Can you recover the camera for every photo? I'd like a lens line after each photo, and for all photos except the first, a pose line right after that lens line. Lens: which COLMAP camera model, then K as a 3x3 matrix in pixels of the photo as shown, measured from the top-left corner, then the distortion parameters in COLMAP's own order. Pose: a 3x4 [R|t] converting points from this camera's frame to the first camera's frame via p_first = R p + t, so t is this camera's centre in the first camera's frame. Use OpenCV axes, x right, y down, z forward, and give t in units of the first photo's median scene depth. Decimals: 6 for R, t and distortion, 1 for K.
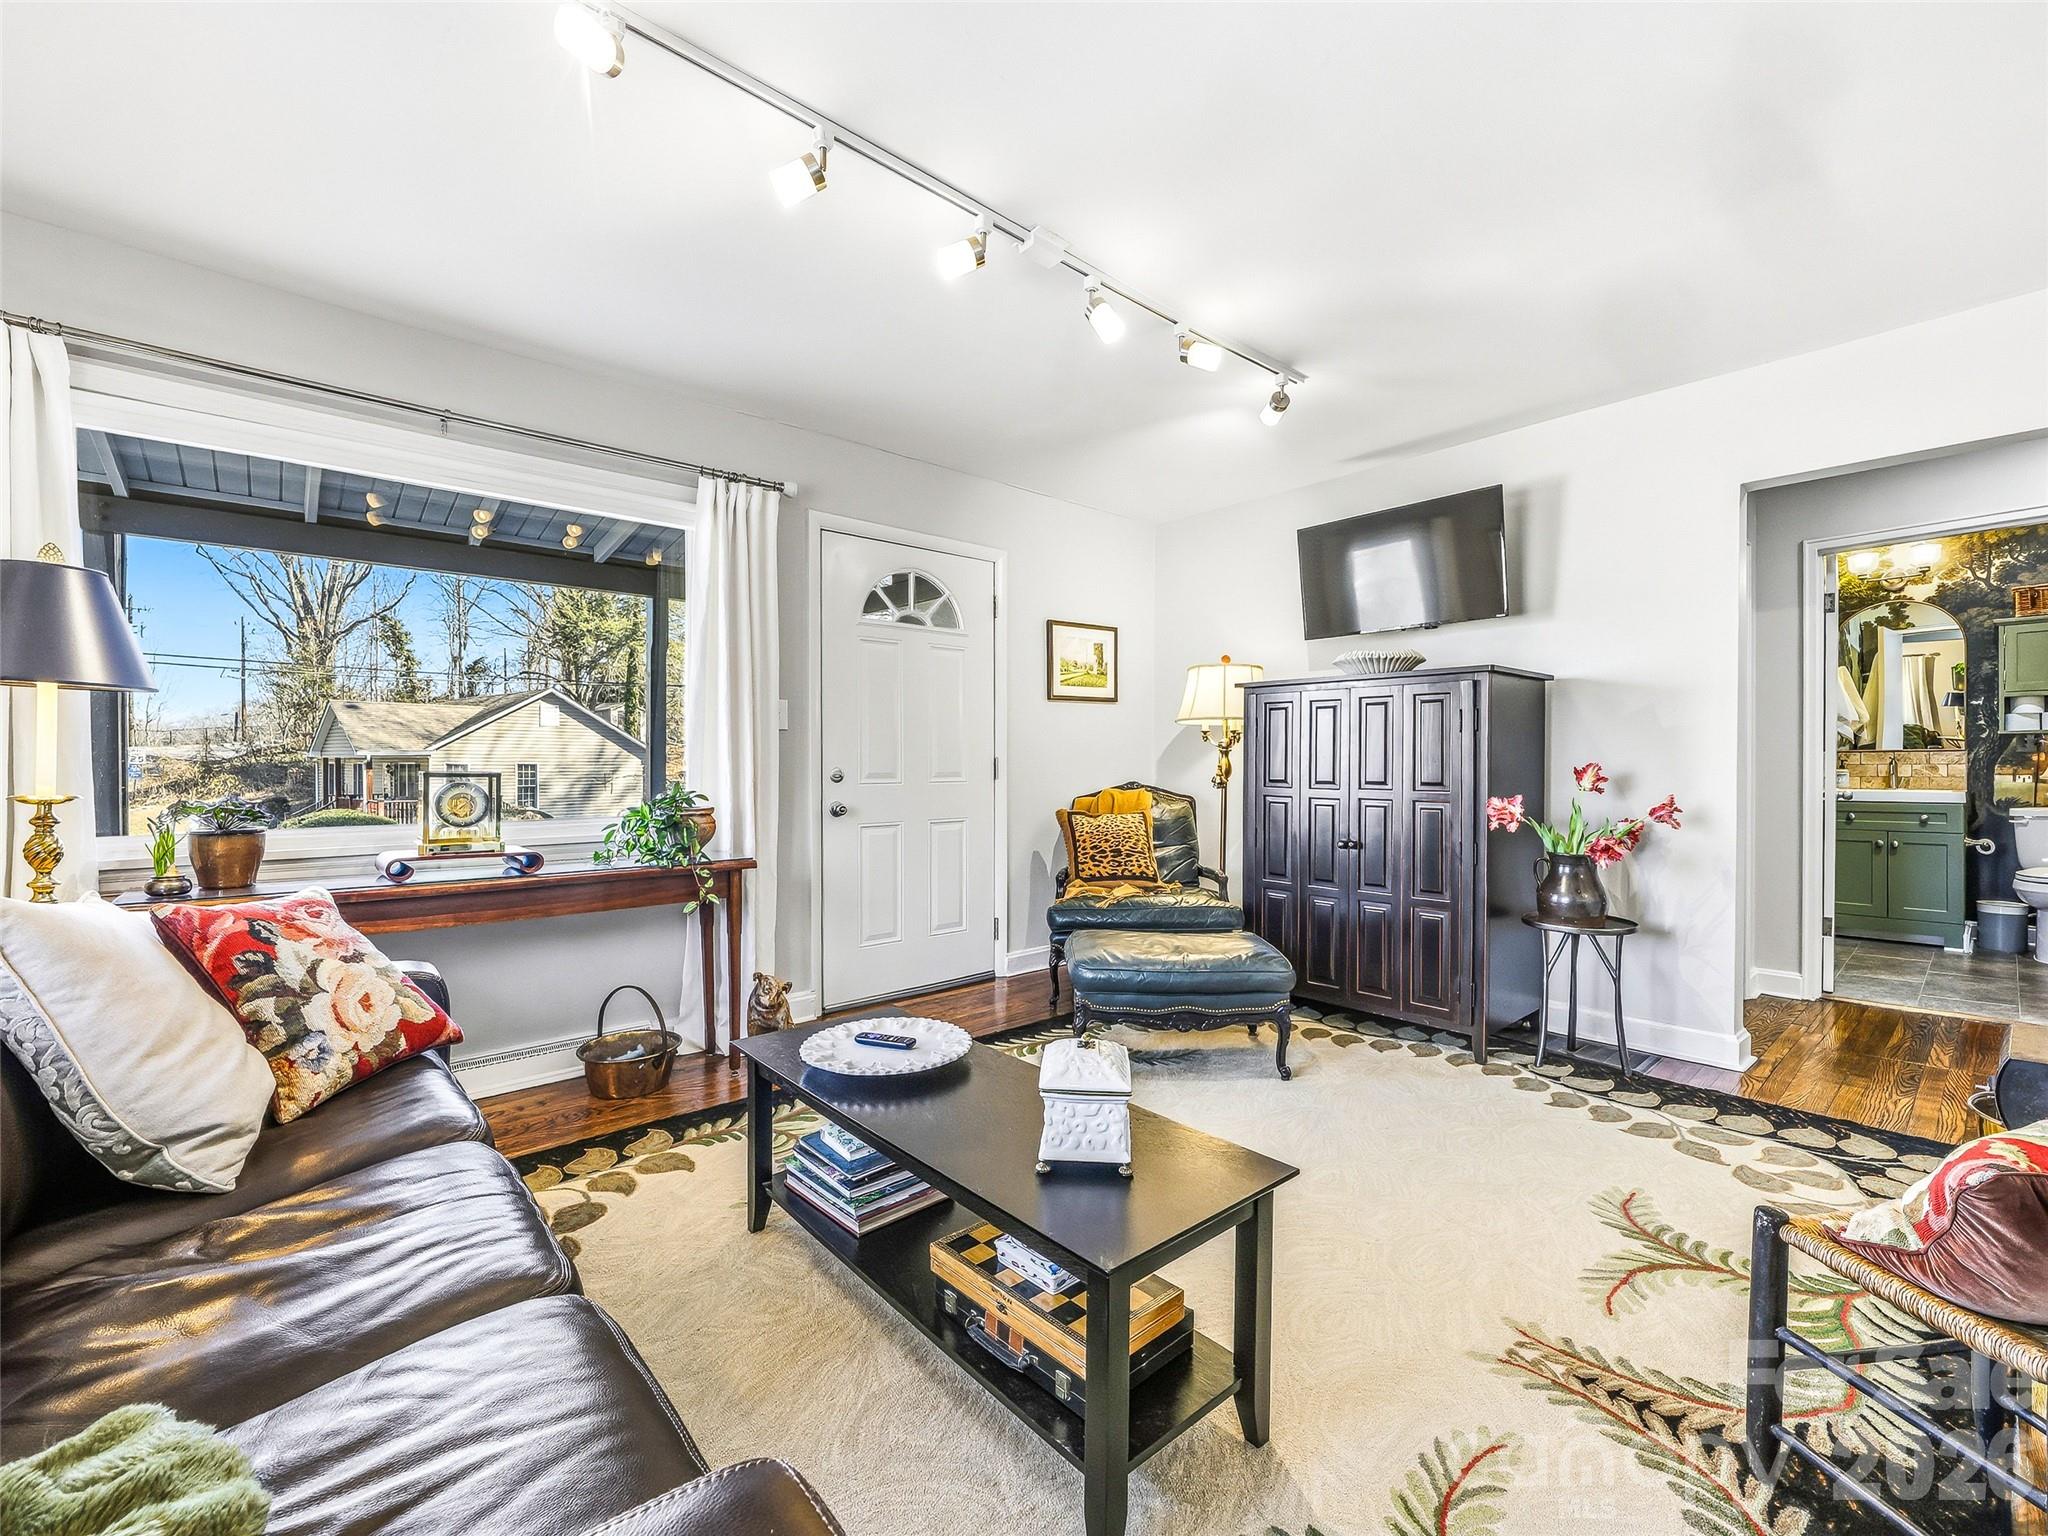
lens RADIAL K [[895.3, 0, 1024.0], [0, 895.3, 768.0], [0, 0, 1]] dist [-0.000626, -0.000078]
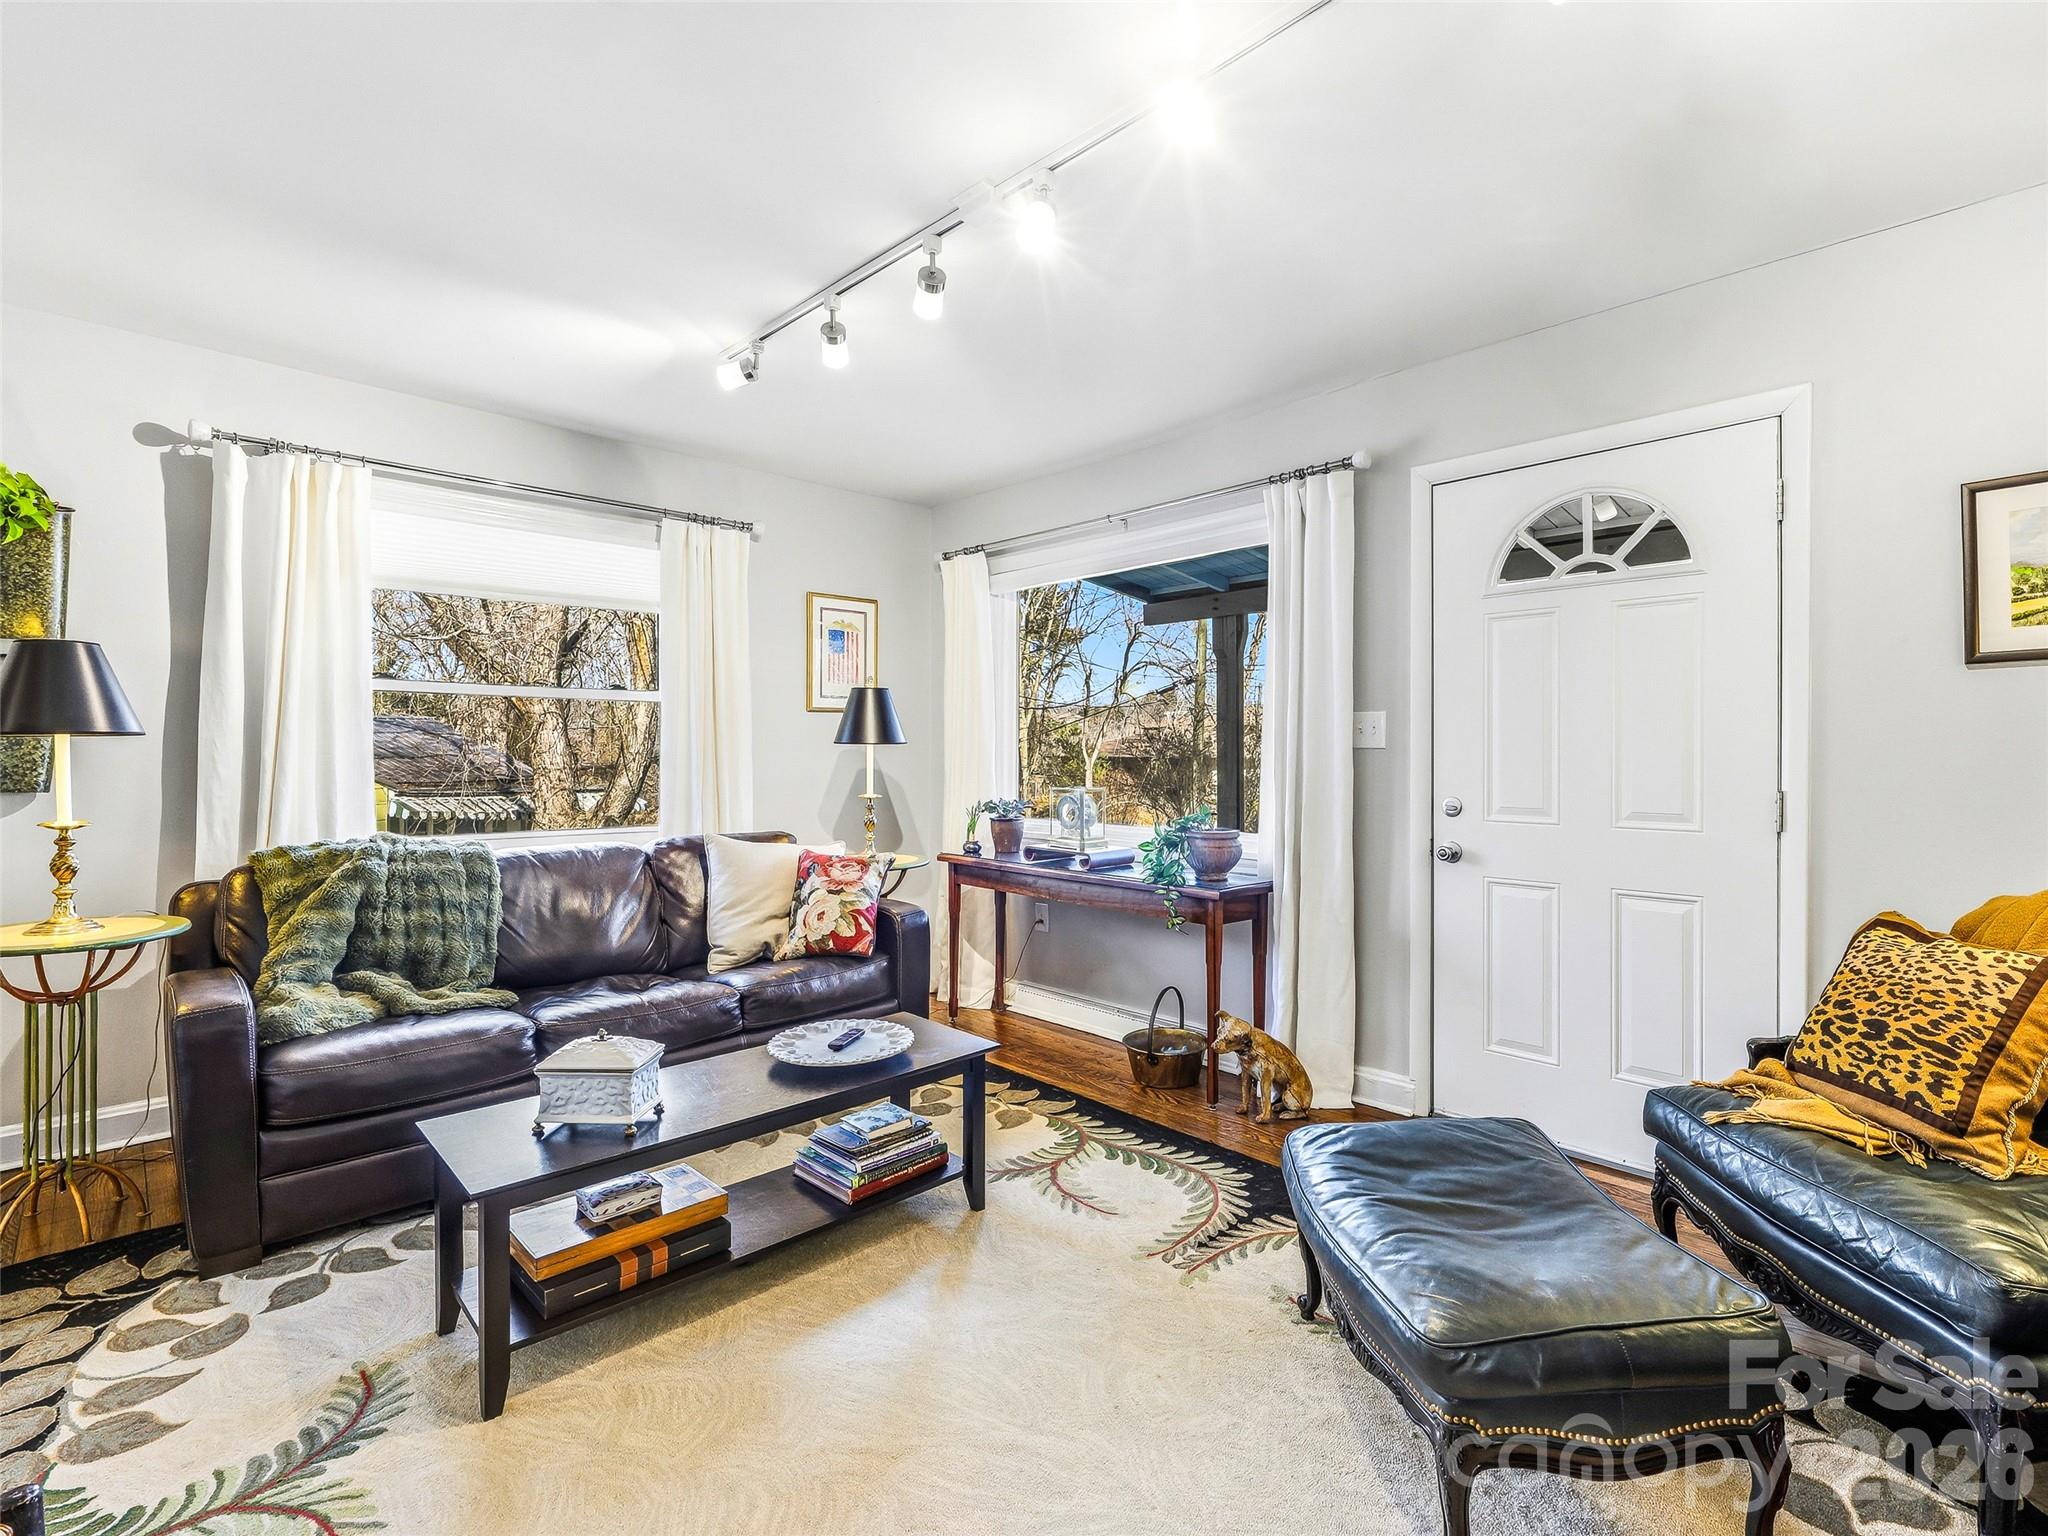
lens RADIAL K [[937.0, 0, 1025.4], [0, 937.0, 756.7], [0, 0, 1]] dist [-0.000087, 0.000056]
pose [[0.046048, 0.007493, -0.998911, 0.566457], [-0.004376, 0.999964, 0.007299, -0.038718], [0.998930, 0.004035, 0.046079, 0.620333]]
